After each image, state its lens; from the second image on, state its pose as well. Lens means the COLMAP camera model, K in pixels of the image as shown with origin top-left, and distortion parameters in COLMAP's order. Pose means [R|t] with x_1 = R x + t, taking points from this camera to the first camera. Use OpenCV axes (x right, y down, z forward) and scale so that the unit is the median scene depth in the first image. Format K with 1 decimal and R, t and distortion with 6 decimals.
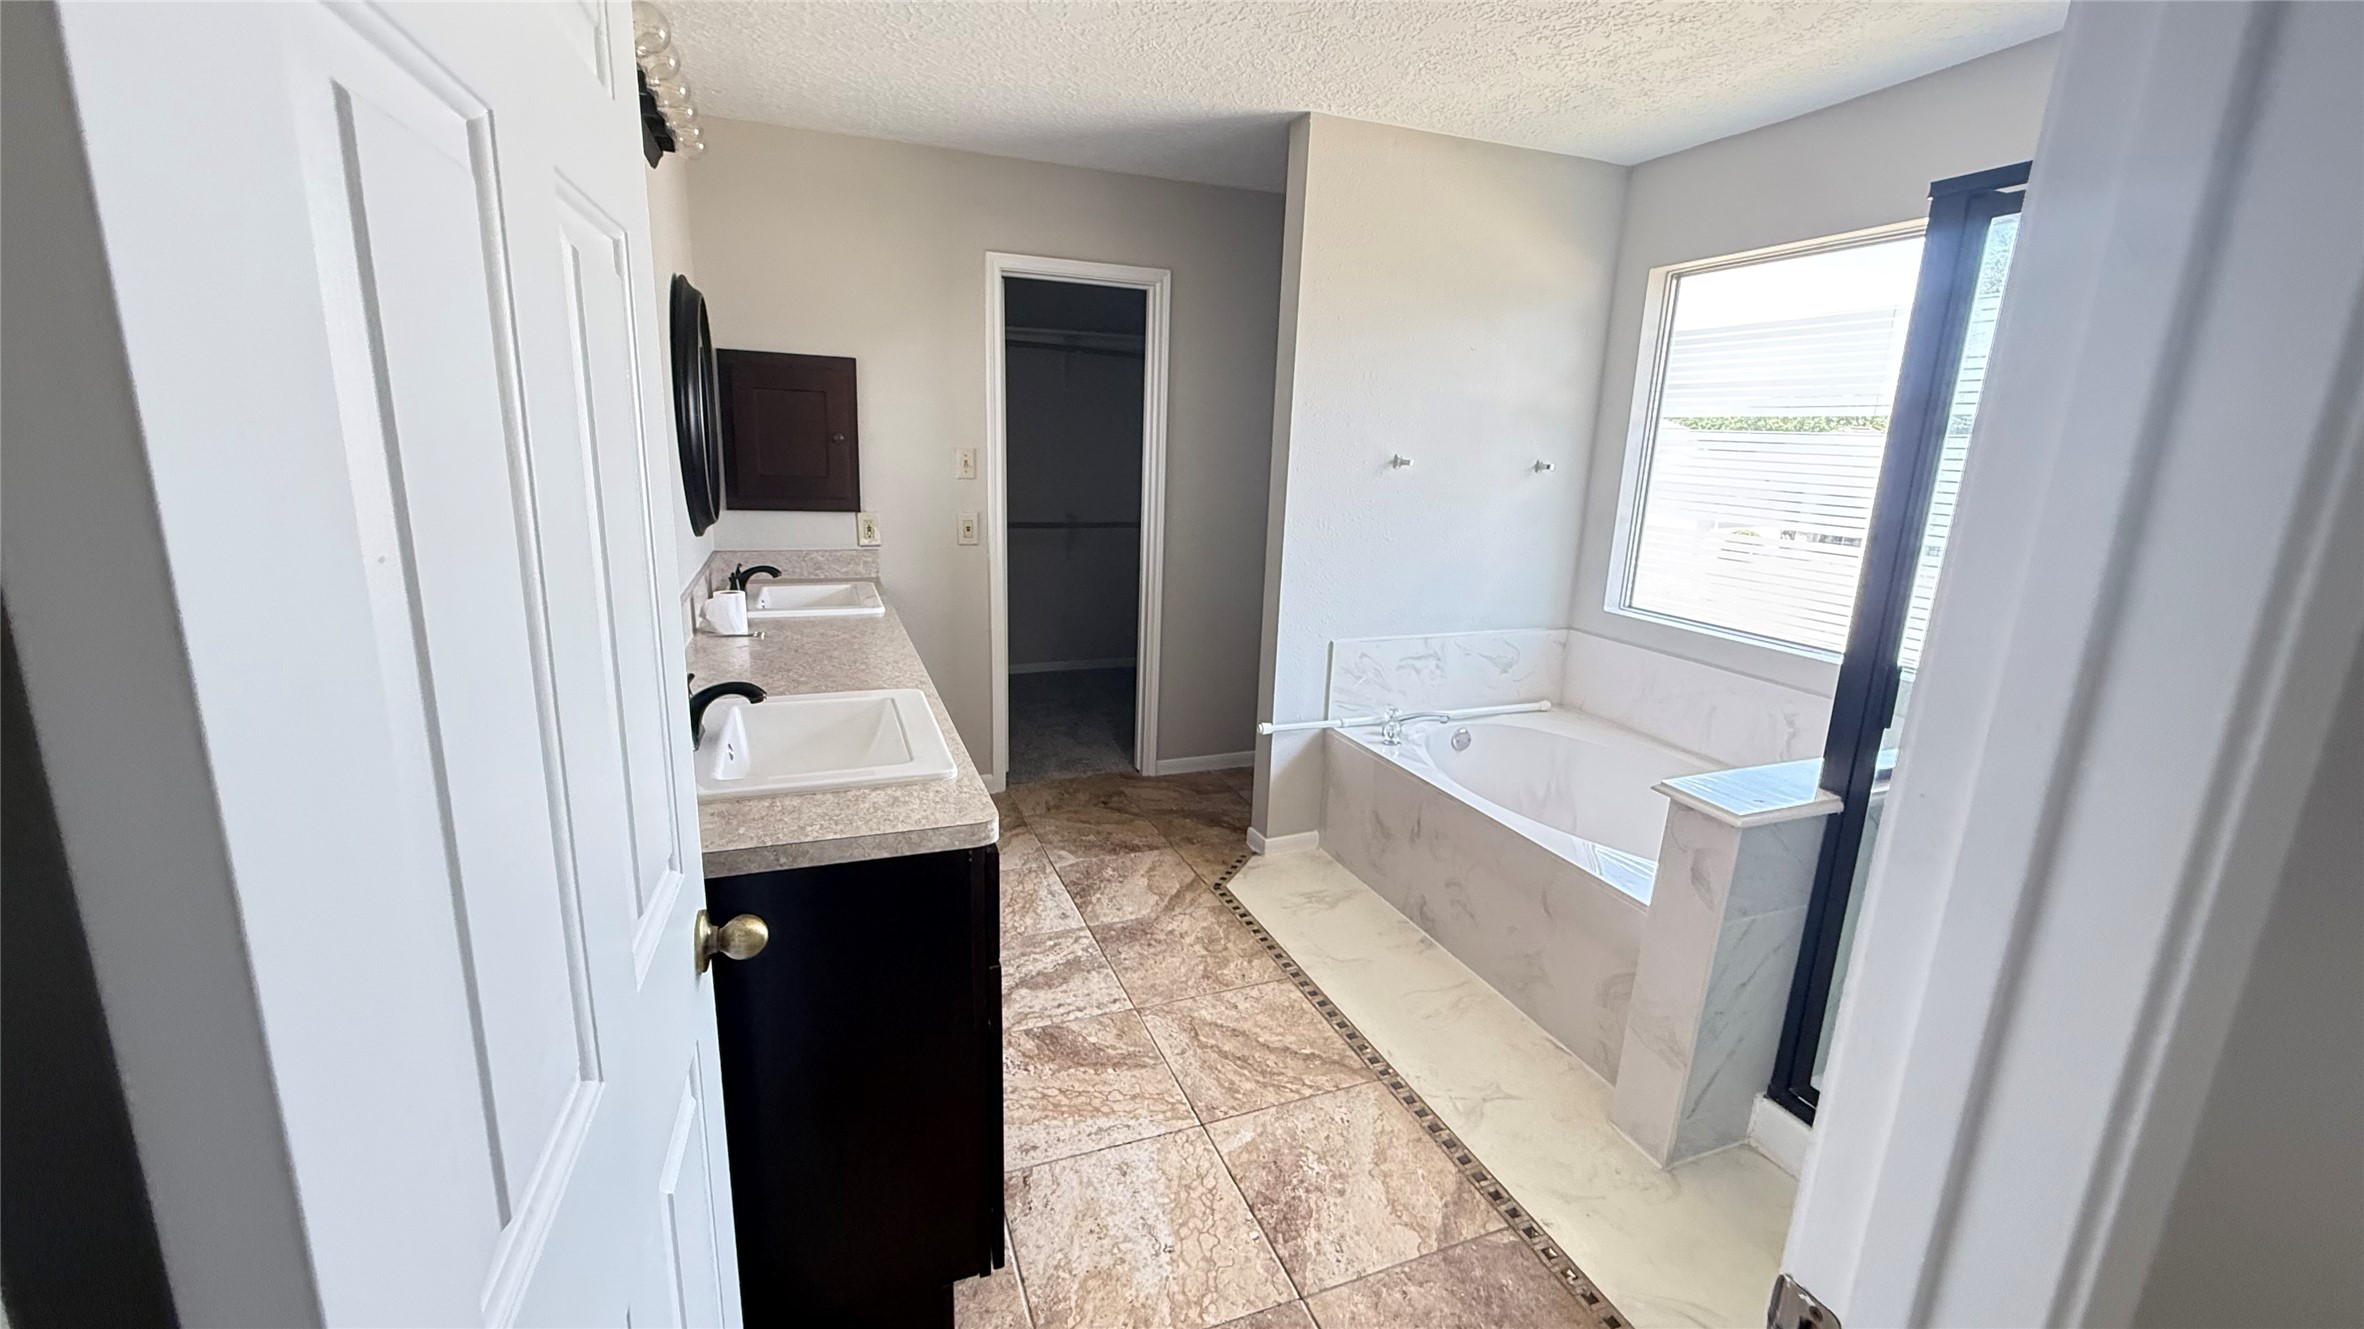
lens RADIAL K [[945.6, 0, 1180.5], [0, 945.6, 667.3], [0, 0, 1]] dist [-0.000318, 0.001243]
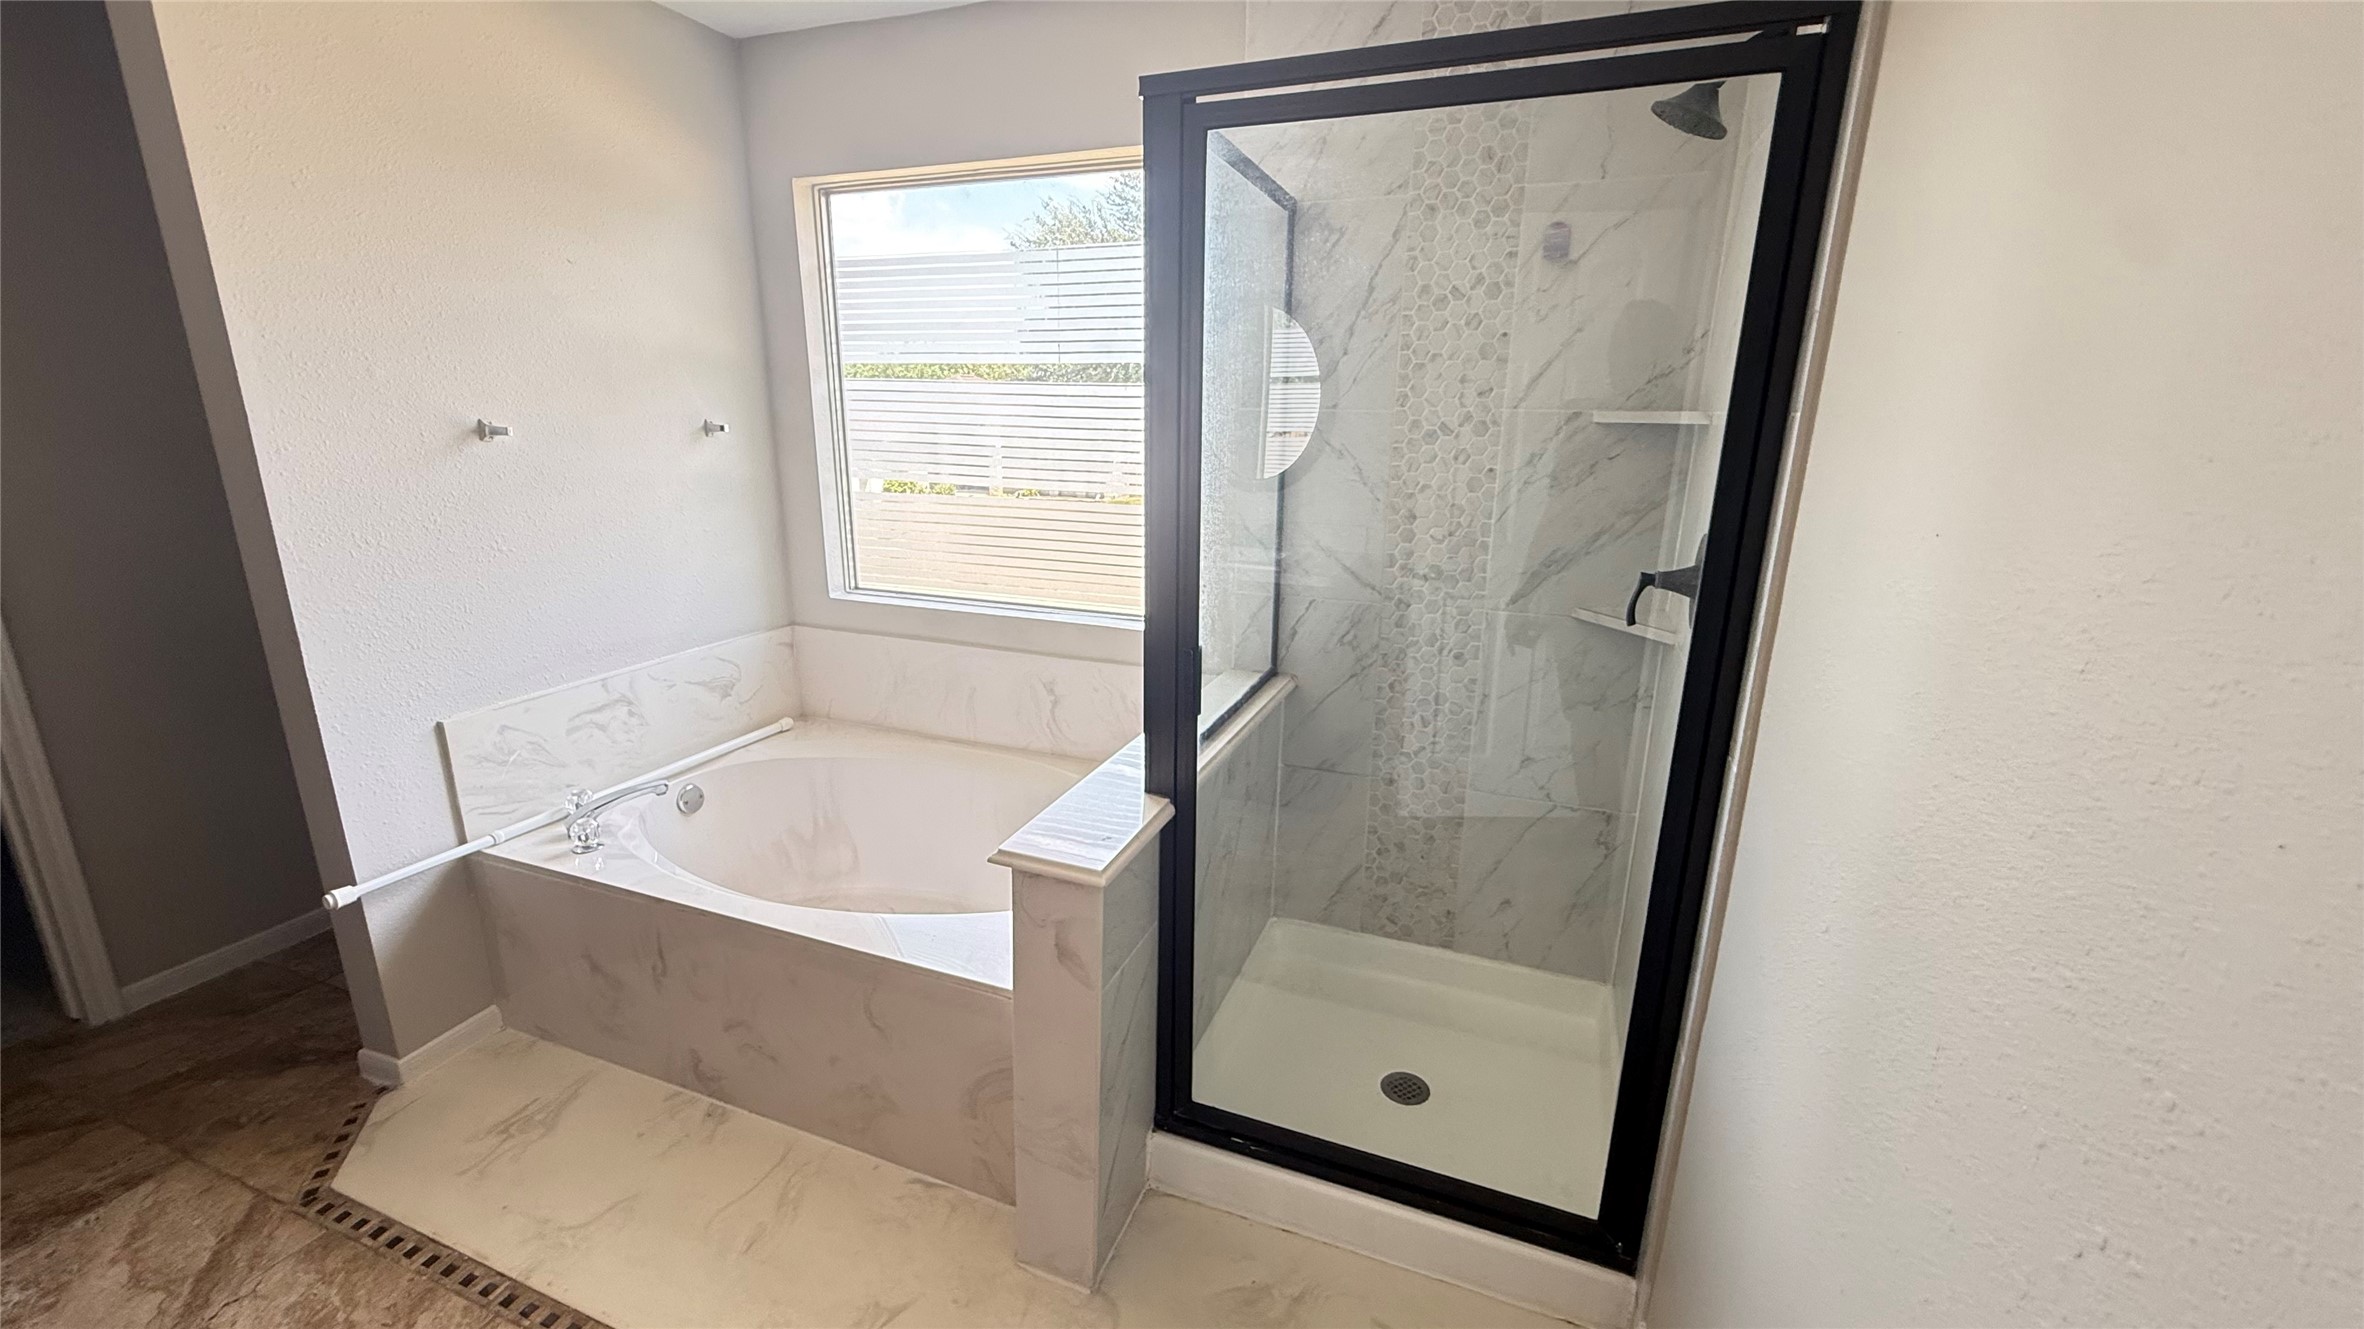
lens RADIAL K [[945.6, 0, 1175.8], [0, 945.6, 665.7], [0, 0, 1]] dist [-0.000318, 0.001243]
pose [[0.681203, -0.216713, 0.699284, 0.061702], [0.181343, 0.975364, 0.125619, -0.053874], [-0.709280, 0.041238, 0.703720, 0.207096]]
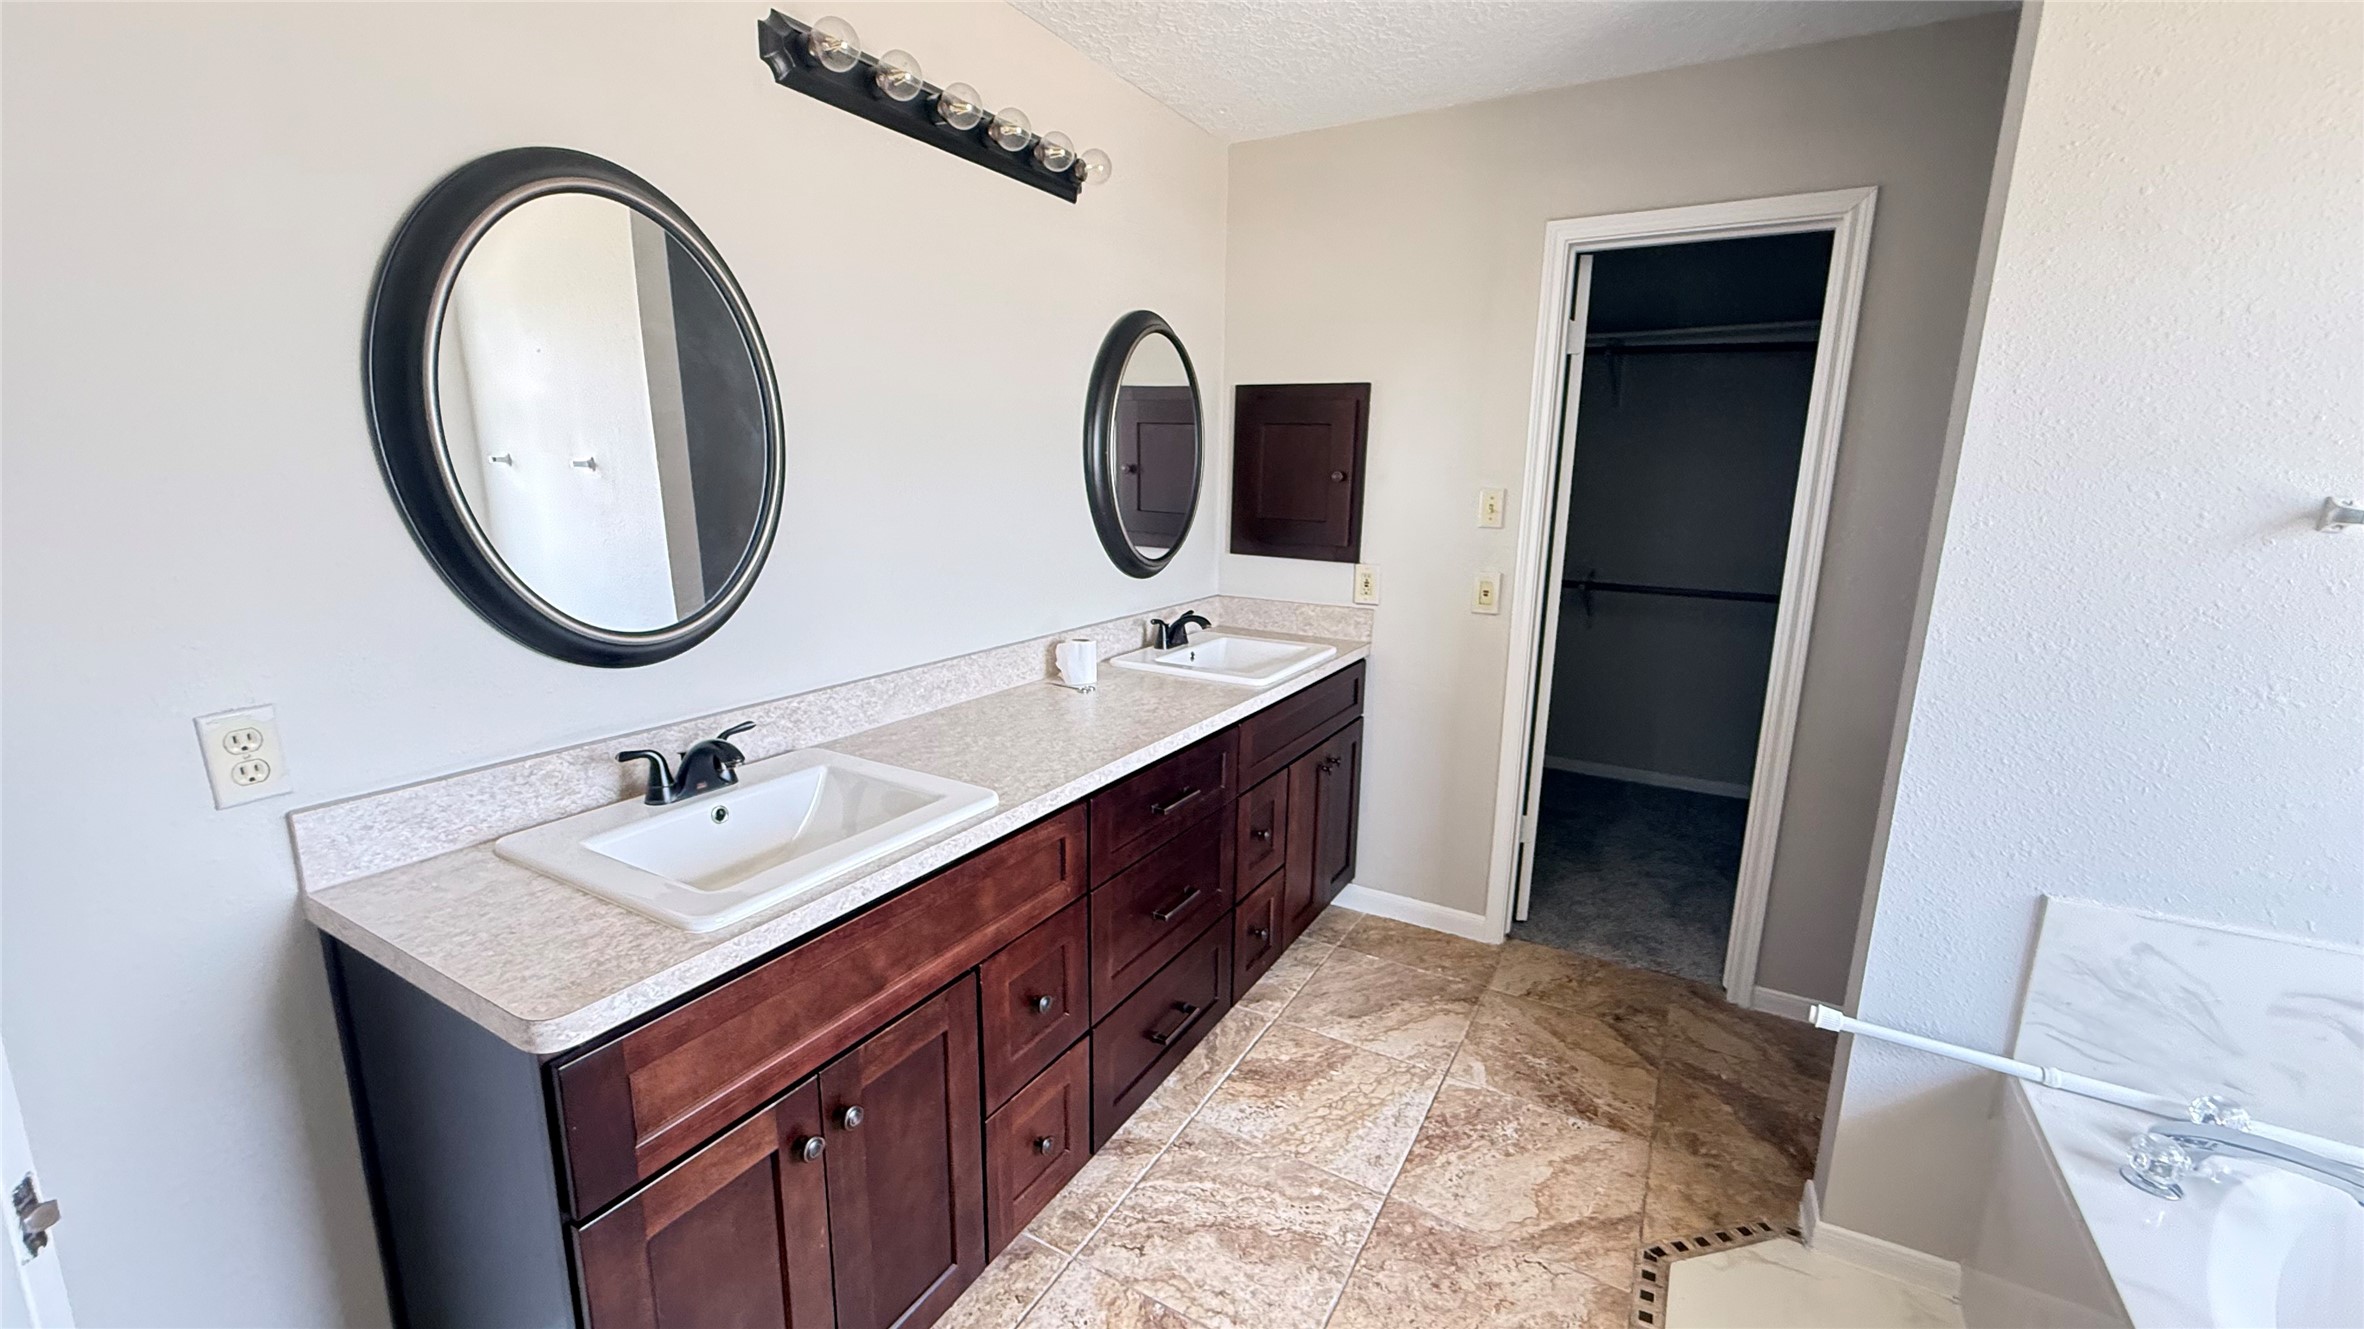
lens RADIAL K [[945.6, 0, 1178.1], [0, 945.6, 664.8], [0, 0, 1]] dist [-0.000318, 0.001243]
pose [[0.623671, 0.139384, -0.769160, 0.234538], [-0.176447, 0.983681, 0.035187, -0.079704], [0.761513, 0.113771, 0.638087, 0.364234]]
